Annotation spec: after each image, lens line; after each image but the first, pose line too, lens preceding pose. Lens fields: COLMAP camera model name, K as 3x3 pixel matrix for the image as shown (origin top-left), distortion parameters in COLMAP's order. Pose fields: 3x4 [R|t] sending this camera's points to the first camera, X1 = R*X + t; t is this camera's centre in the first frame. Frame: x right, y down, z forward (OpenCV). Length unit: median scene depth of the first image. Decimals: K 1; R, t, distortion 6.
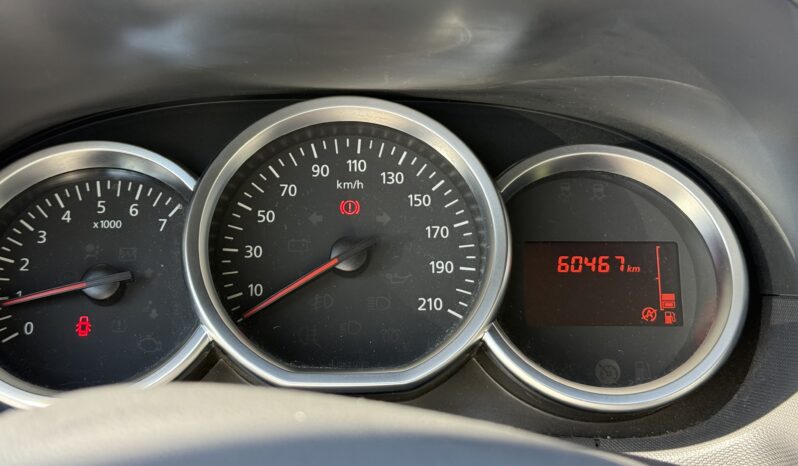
lens RADIAL K [[1096.7, 0, 401.0], [0, 1096.7, 233.3], [0, 0, 1]] dist [0.139681, 0.000000]
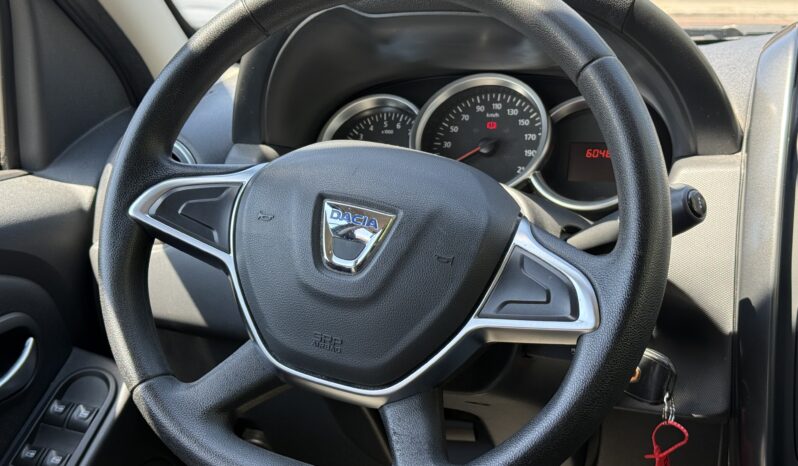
lens RADIAL K [[1096.7, 0, 398.5], [0, 1096.7, 233.7], [0, 0, 1]] dist [0.139681, 0.000000]
pose [[0.933648, 0.043278, -0.355567, 0.562129], [-0.043321, 0.999030, 0.007846, 0.180843], [0.355562, 0.008078, 0.934618, -1.088781]]
